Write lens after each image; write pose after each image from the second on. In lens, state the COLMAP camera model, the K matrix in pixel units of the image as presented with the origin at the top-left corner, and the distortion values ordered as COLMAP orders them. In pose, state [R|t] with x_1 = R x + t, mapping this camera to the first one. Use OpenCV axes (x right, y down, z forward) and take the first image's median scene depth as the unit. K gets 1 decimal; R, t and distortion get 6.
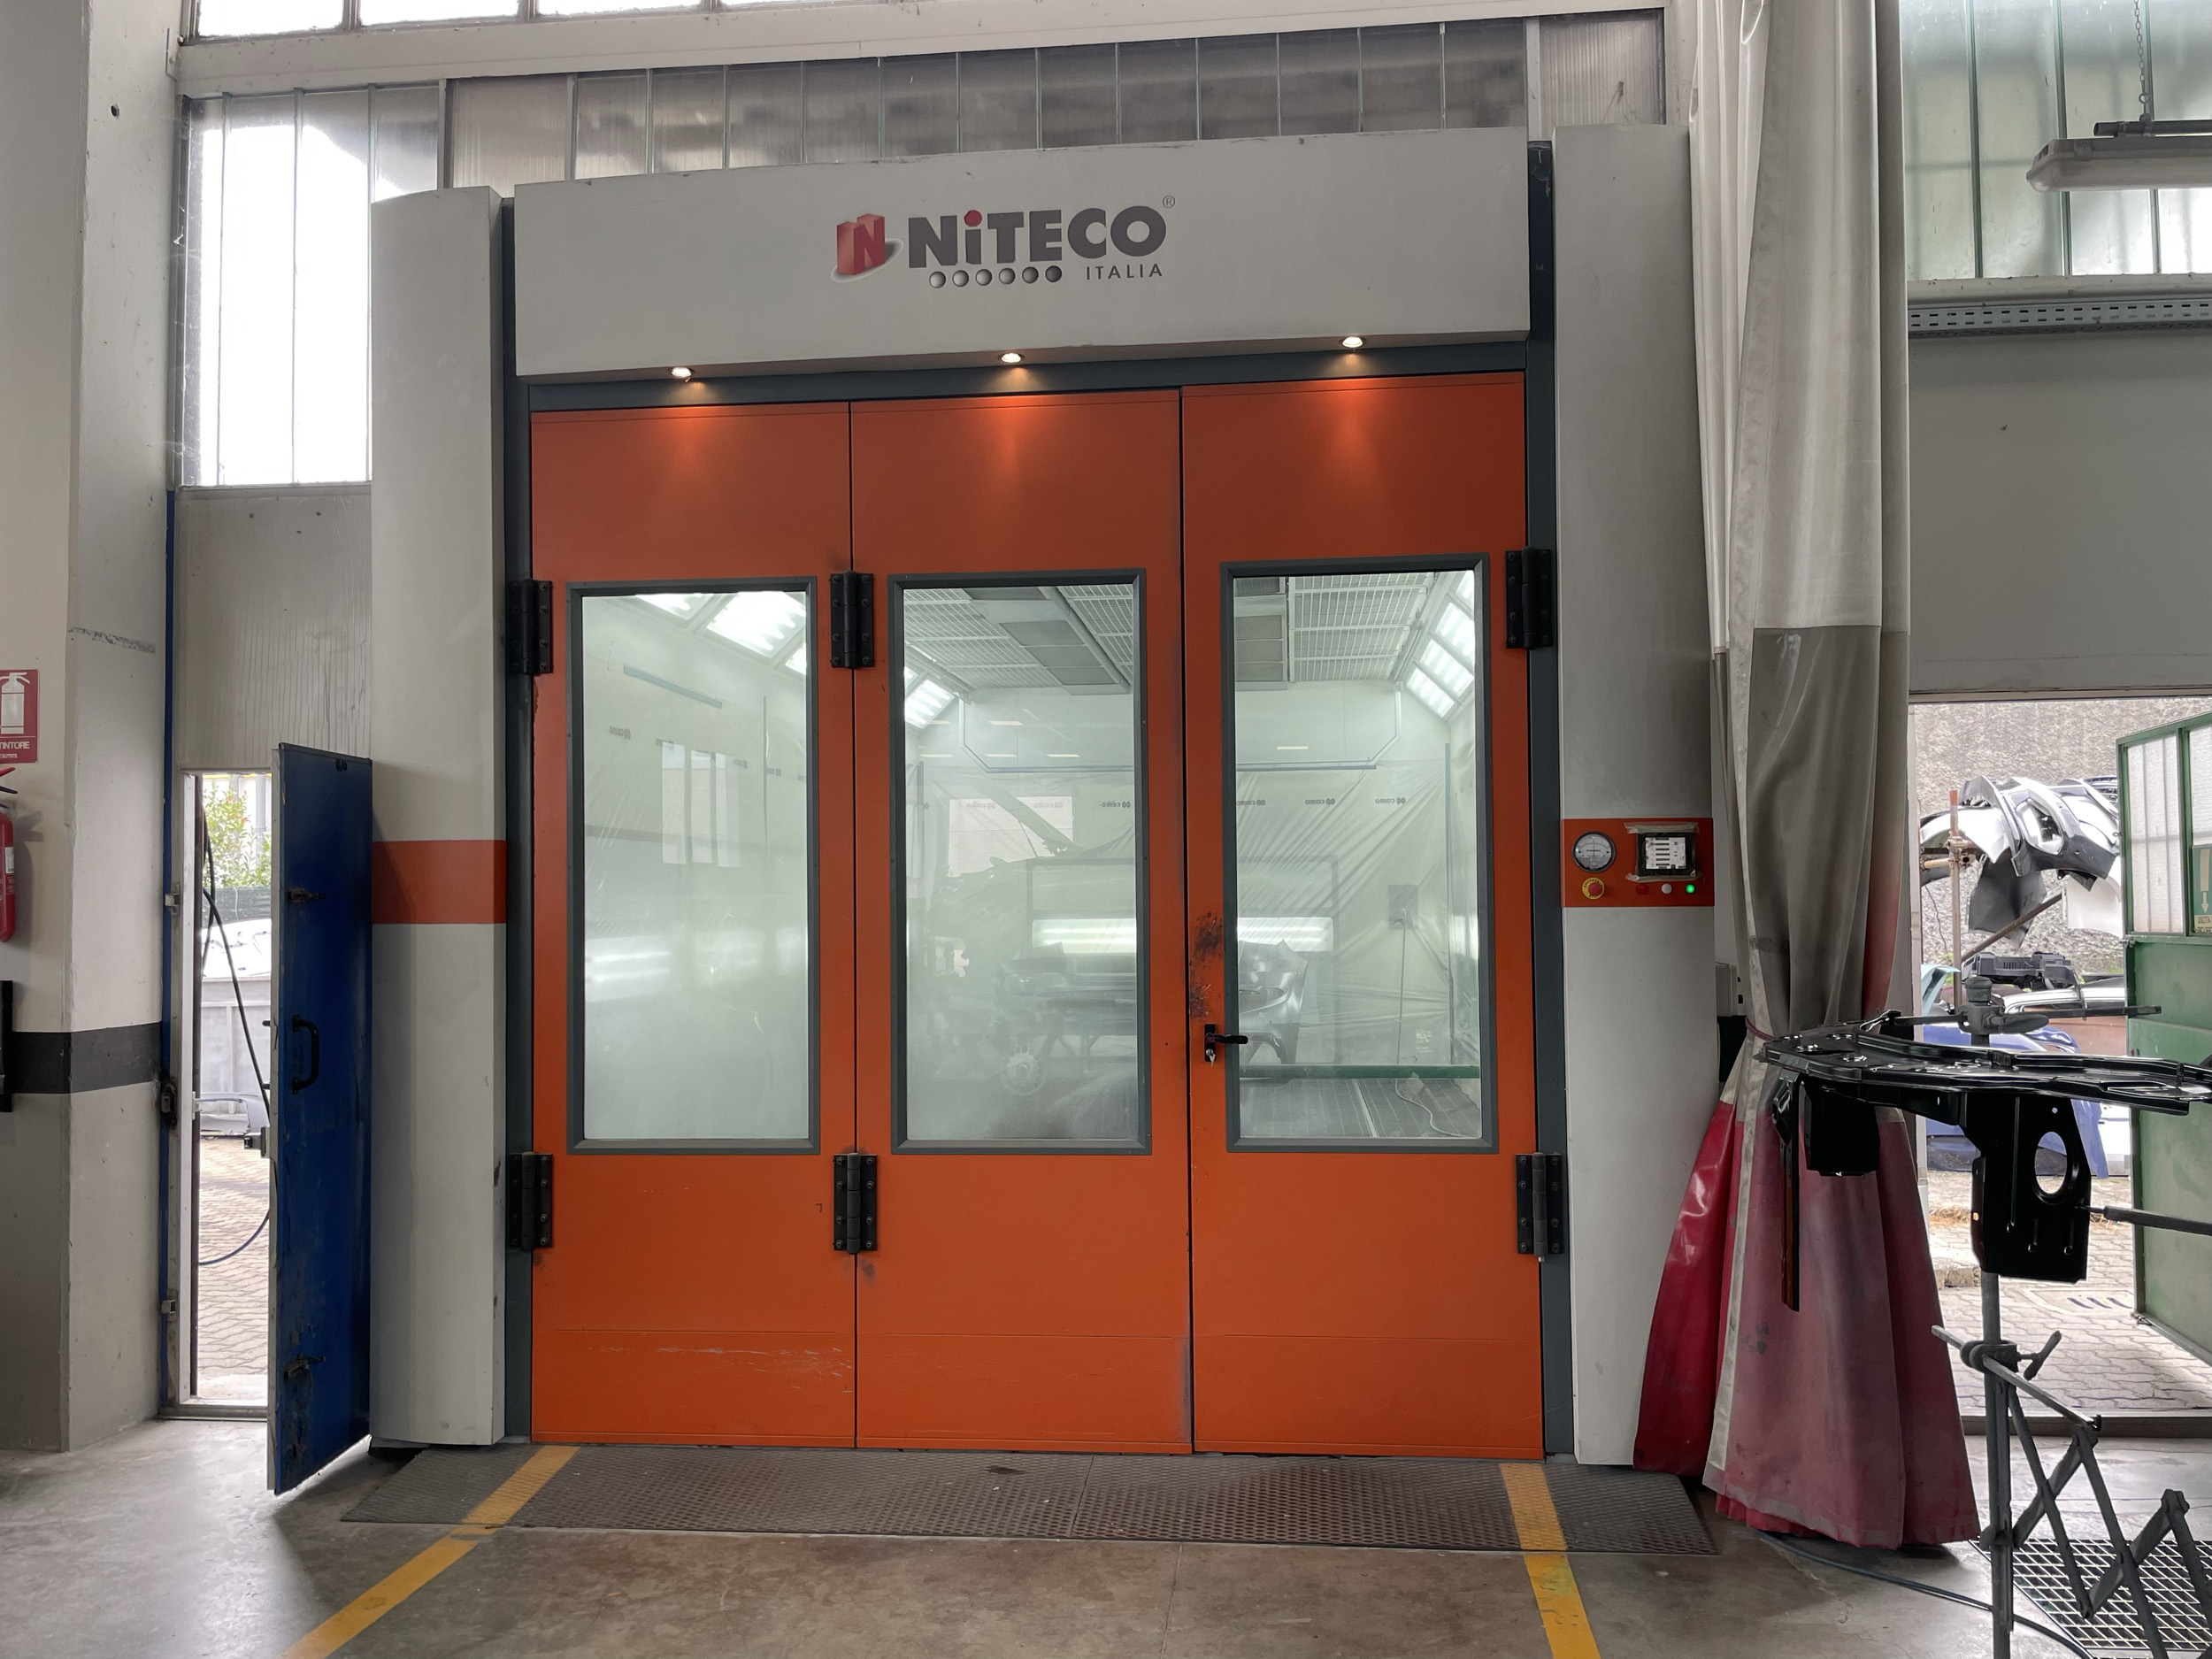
lens RADIAL K [[1683.6, 0, 1122.3], [0, 1683.6, 833.2], [0, 0, 1]] dist [0.078149, -0.110048]
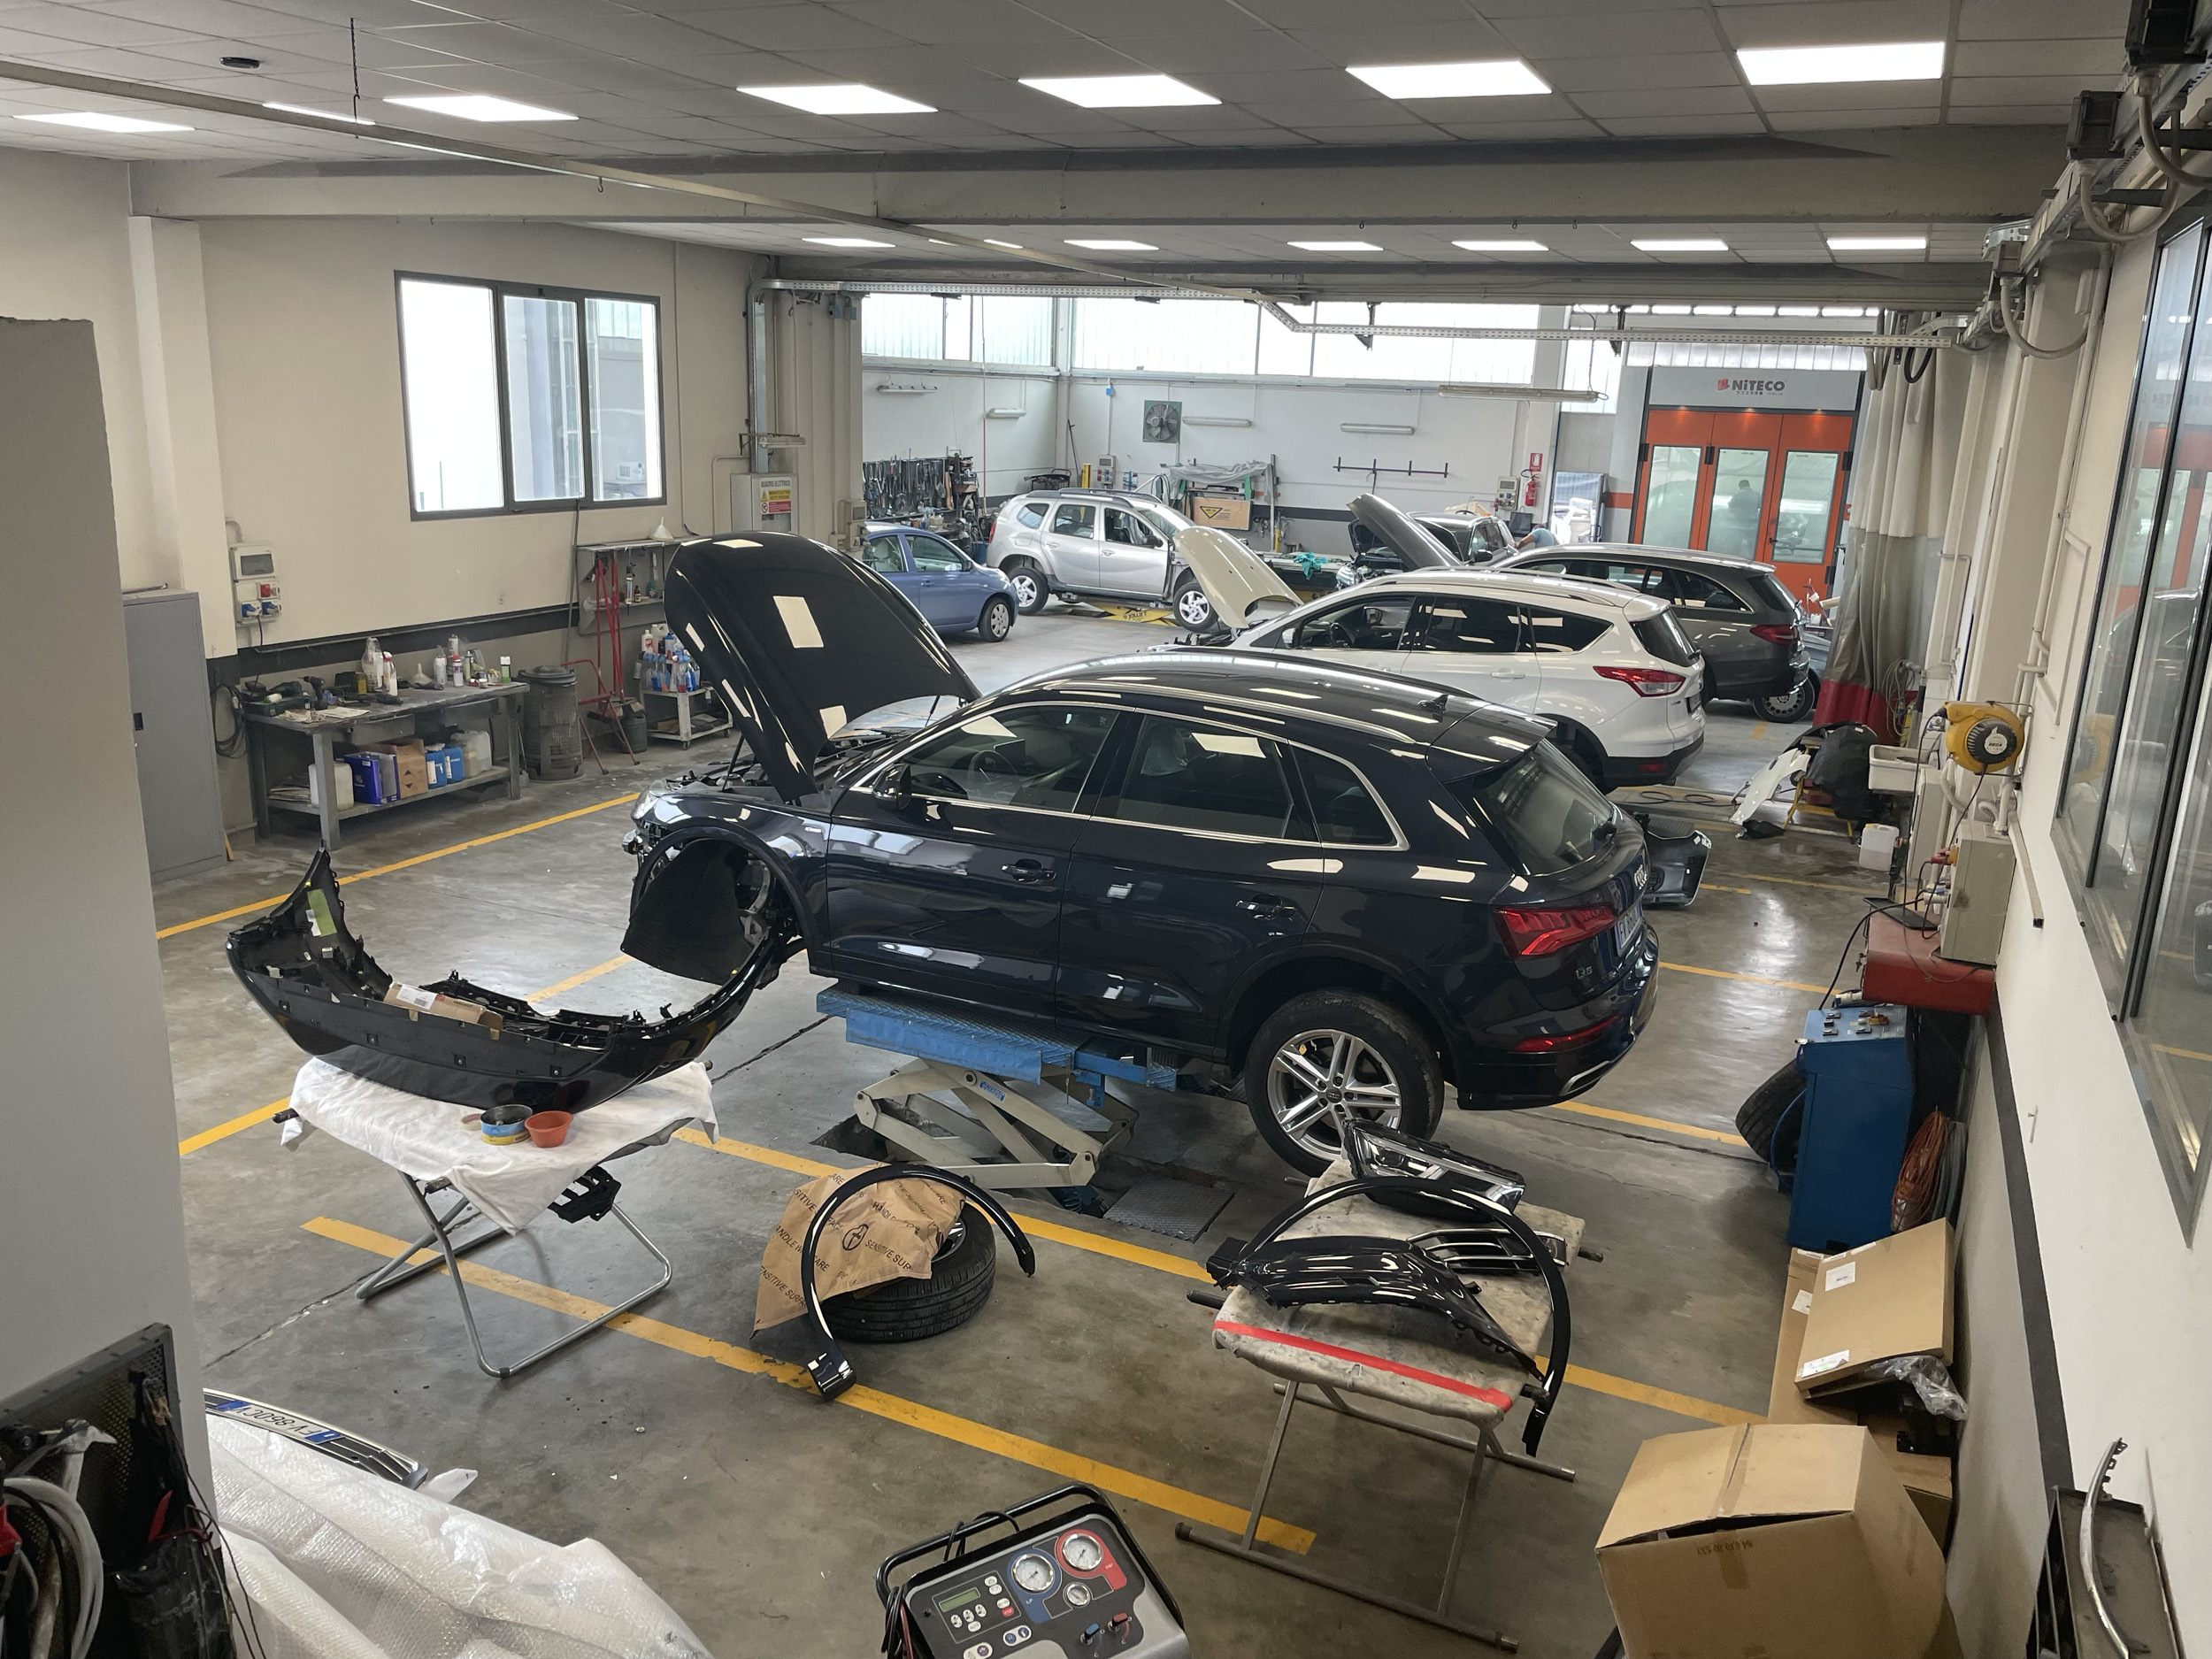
lens RADIAL K [[1683.6, 0, 1122.3], [0, 1683.6, 833.2], [0, 0, 1]] dist [0.078149, -0.110048]
pose [[0.946253, 0.123900, -0.298755, -0.164419], [-0.029445, 0.952879, 0.301919, -0.551017], [0.322085, -0.276895, 0.905312, -4.712827]]
